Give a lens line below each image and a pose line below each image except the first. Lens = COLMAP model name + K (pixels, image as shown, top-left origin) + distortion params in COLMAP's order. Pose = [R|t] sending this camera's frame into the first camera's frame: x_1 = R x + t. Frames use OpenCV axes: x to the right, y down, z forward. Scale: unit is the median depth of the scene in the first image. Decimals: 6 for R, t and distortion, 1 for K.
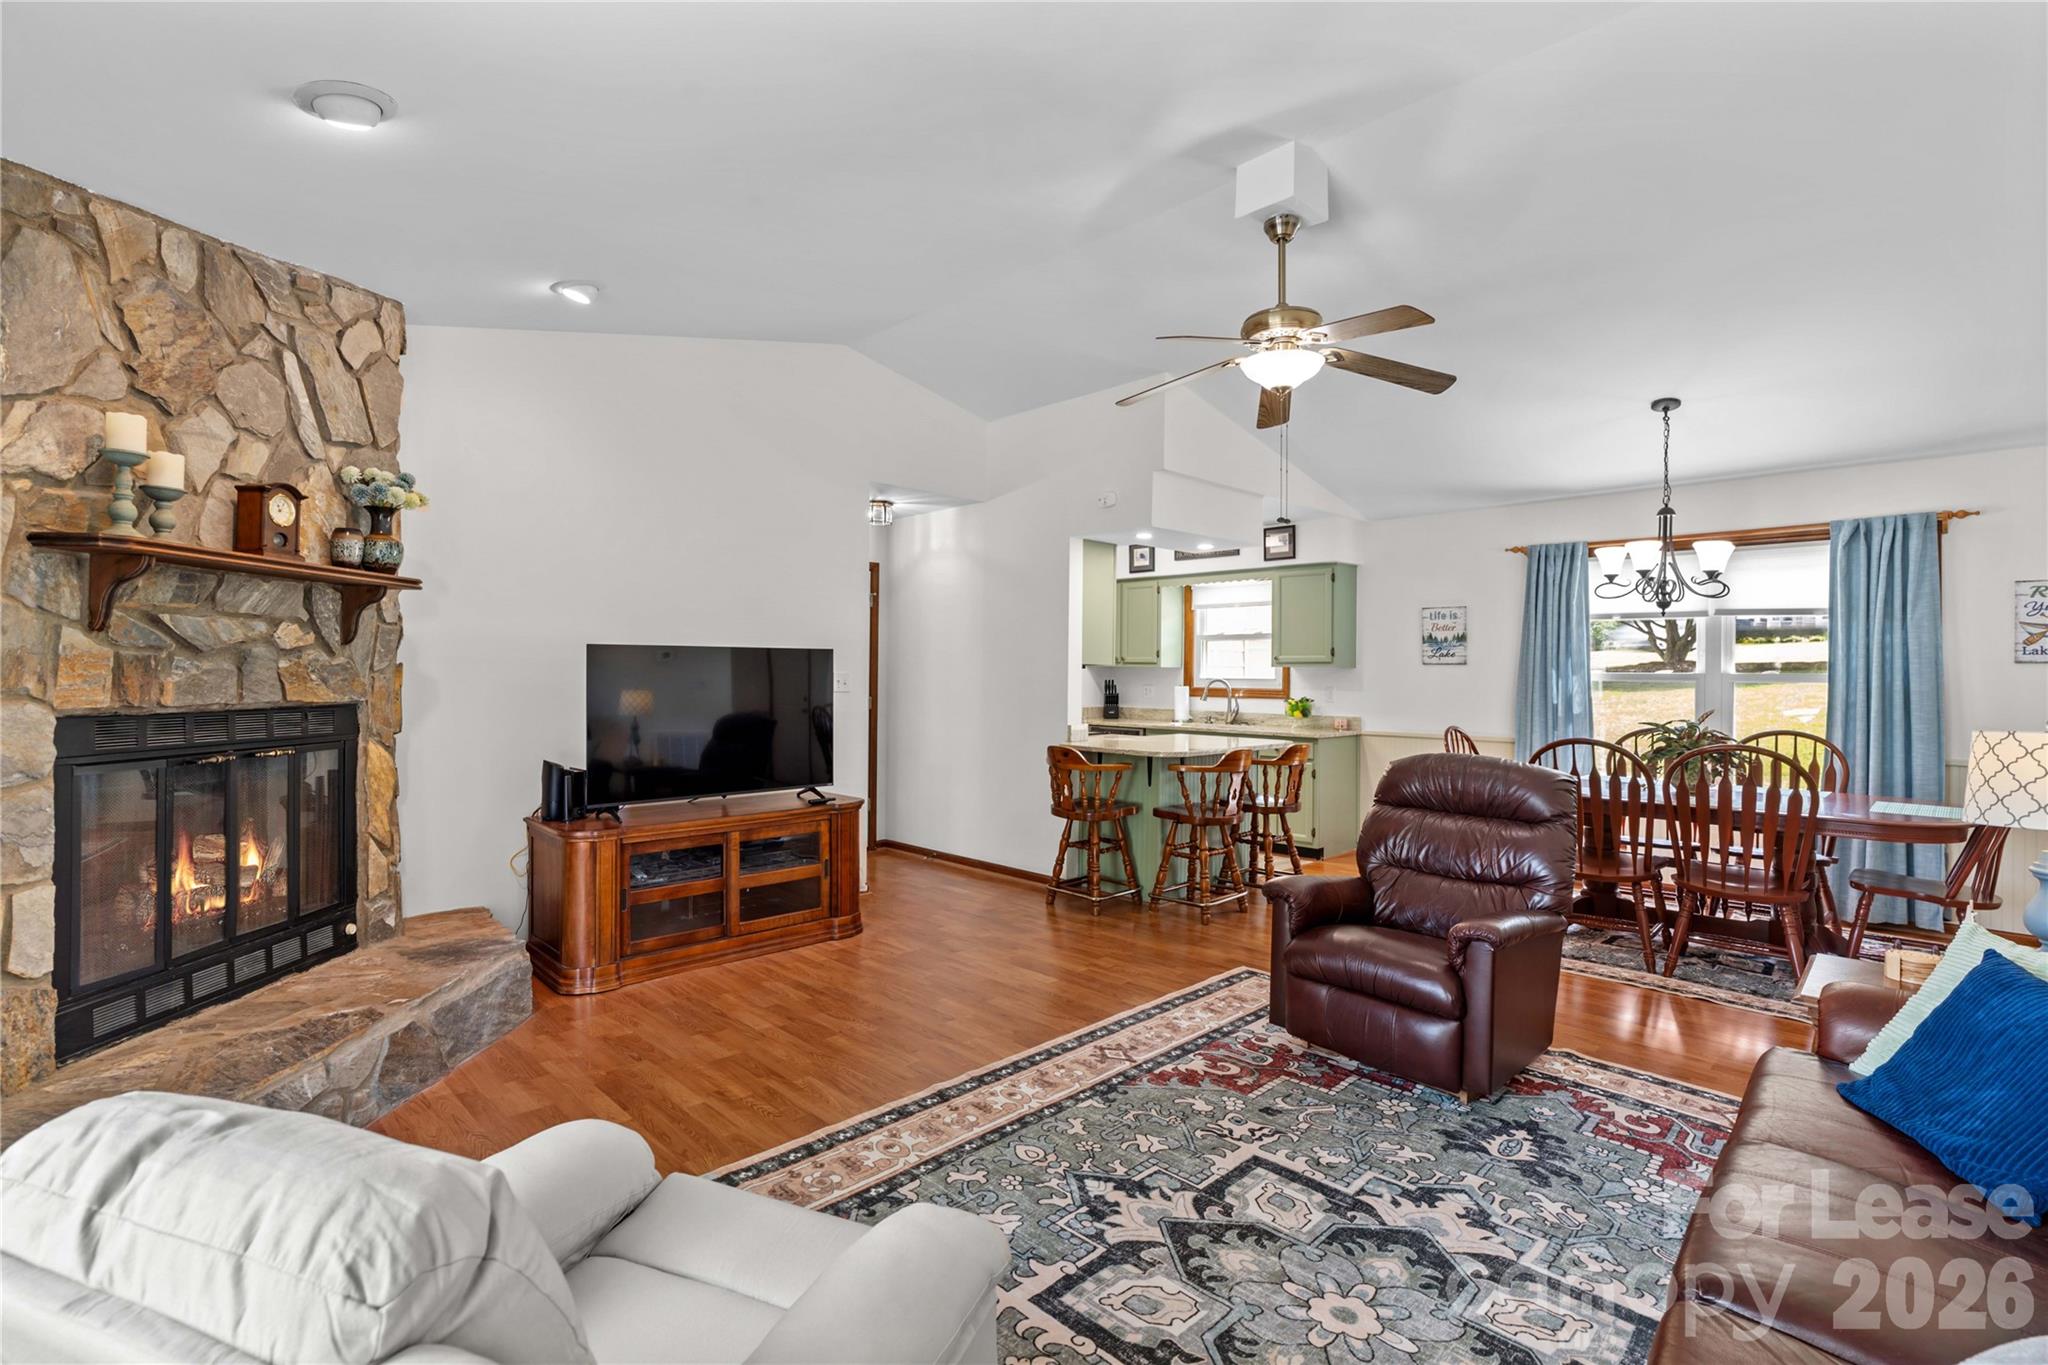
lens RADIAL K [[936.8, 0, 1020.7], [0, 936.8, 673.4], [0, 0, 1]] dist [-0.013461, 0.000801]
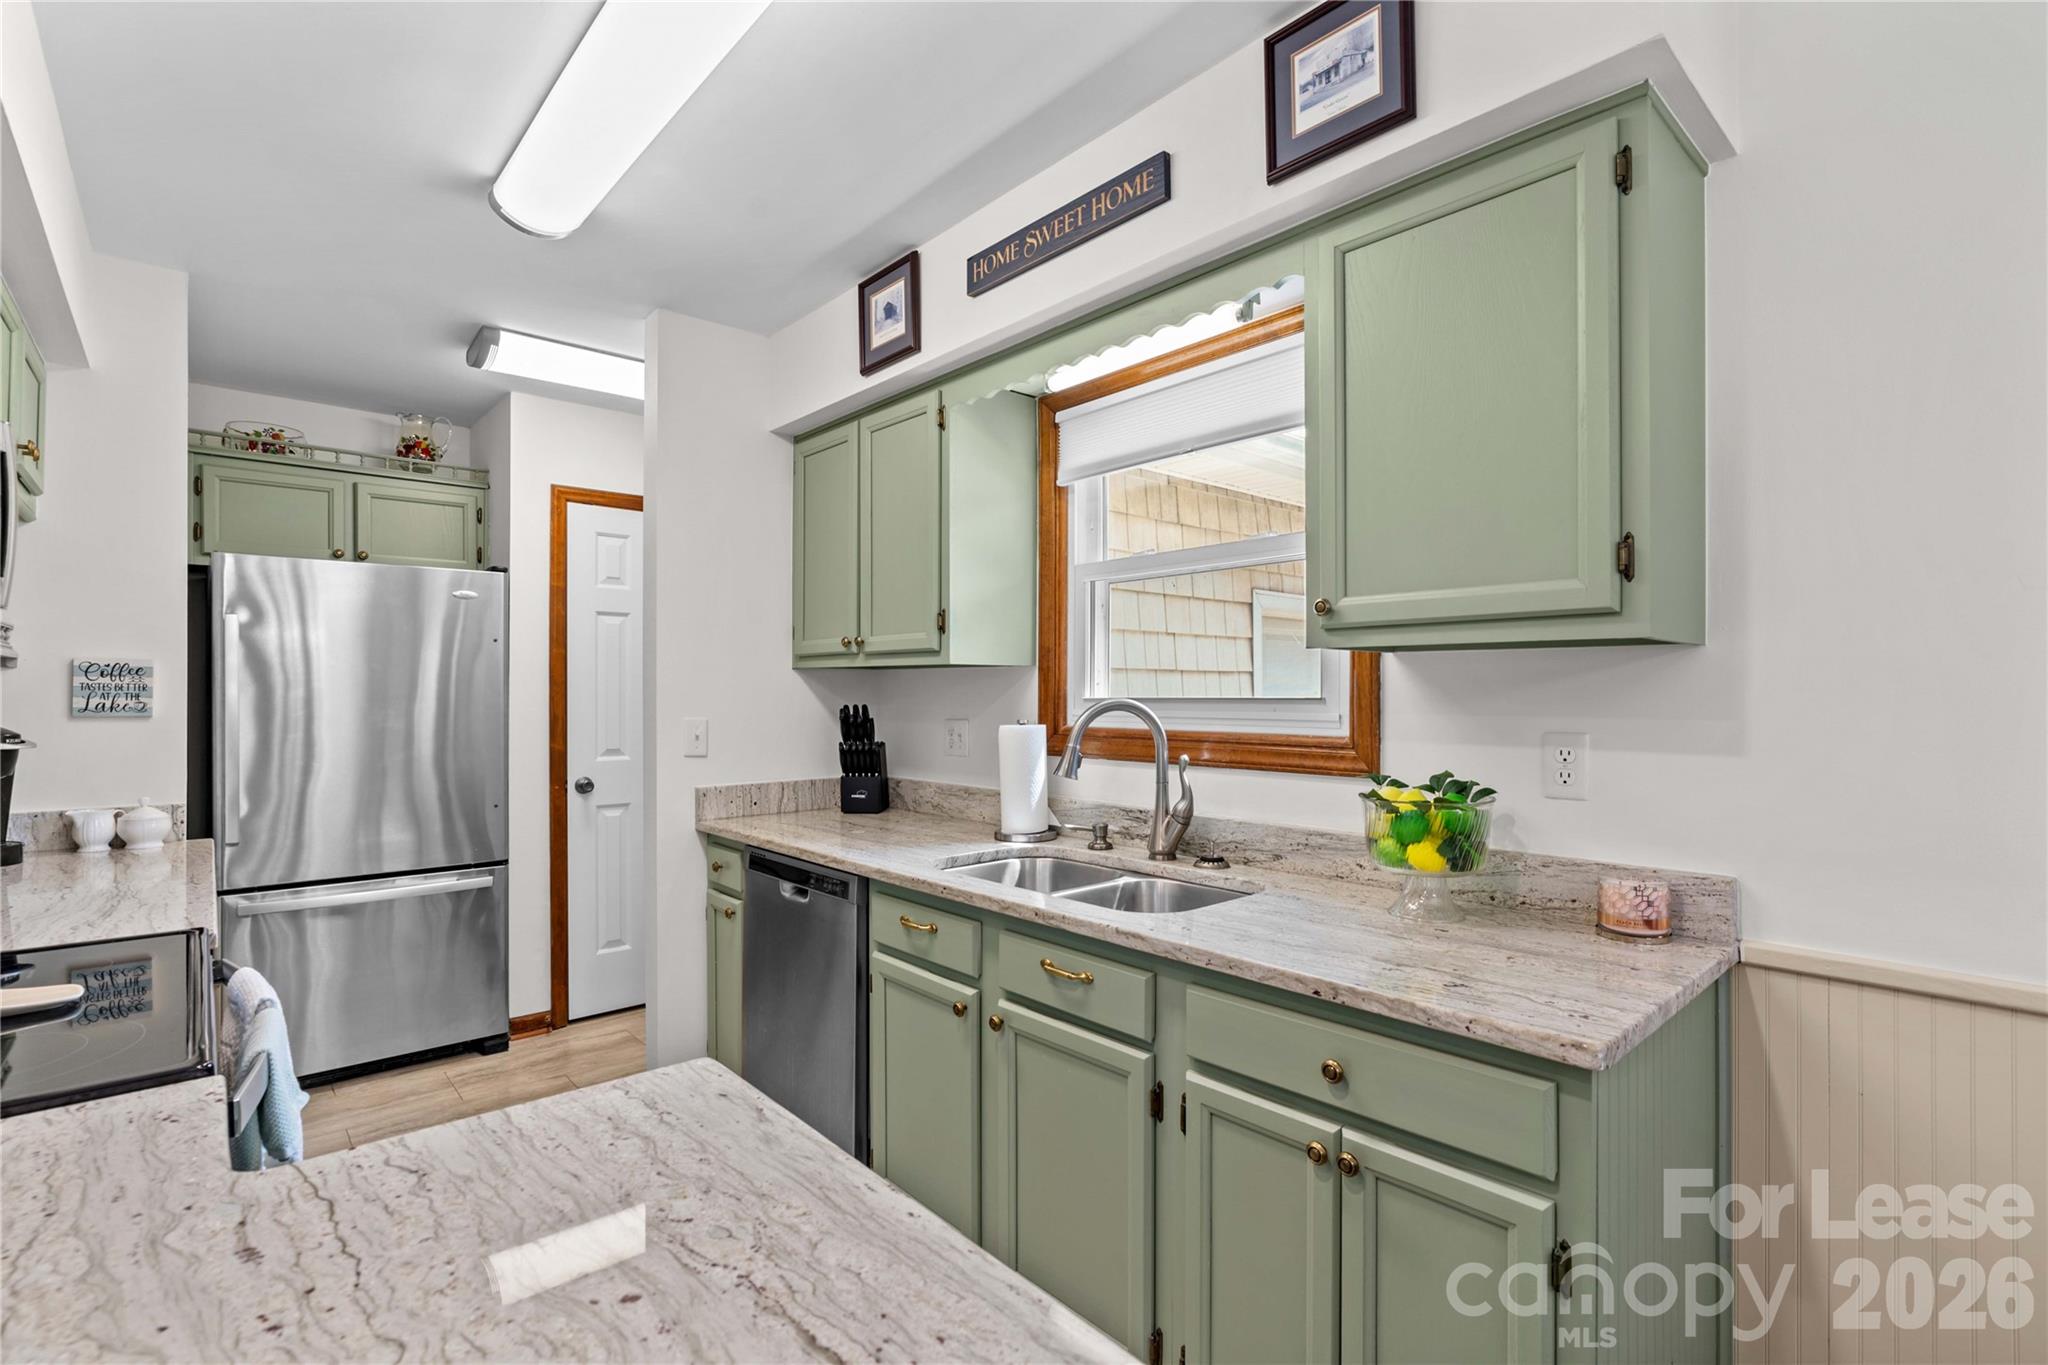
lens RADIAL K [[934.9, 0, 1017.9], [0, 934.9, 693.5], [0, 0, 1]] dist [-0.011207, 0.000655]
pose [[0.998935, -0.008613, -0.045335, 0.474595], [0.008592, 0.999963, -0.000660, 0.009166], [0.045339, 0.000270, 0.998972, 1.755549]]
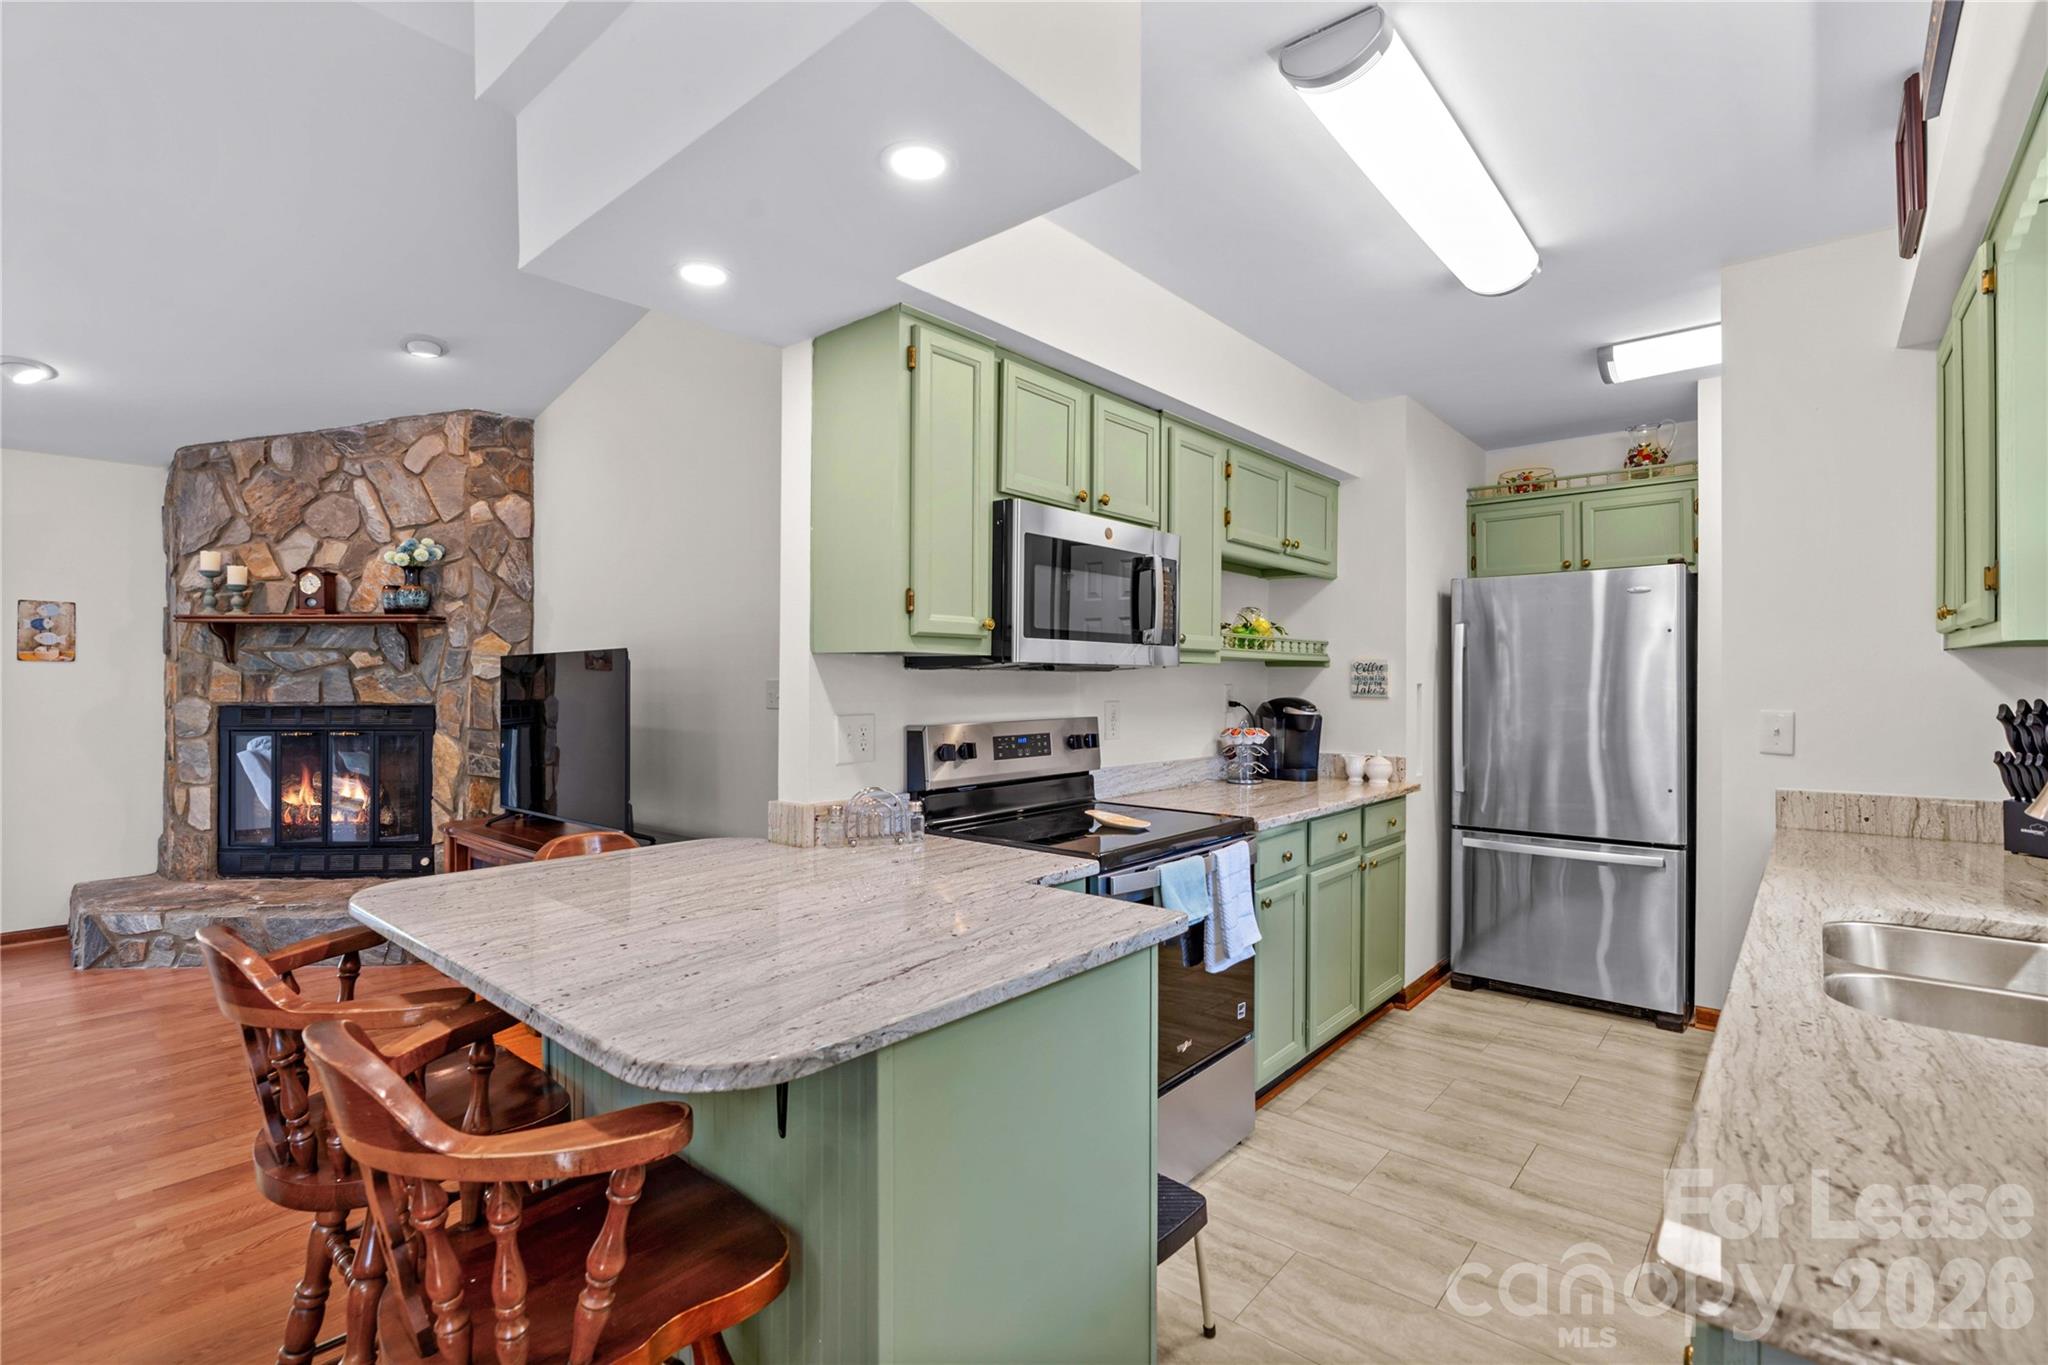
lens RADIAL K [[937.5, 0, 1024.0], [0, 937.5, 682.5], [0, 0, 1]] dist [-0.022832, 0.008854]
pose [[0.087017, -0.007327, -0.996180, 0.857285], [0.001682, 0.999973, -0.007208, 0.010452], [0.996205, -0.001048, 0.087027, 1.938580]]
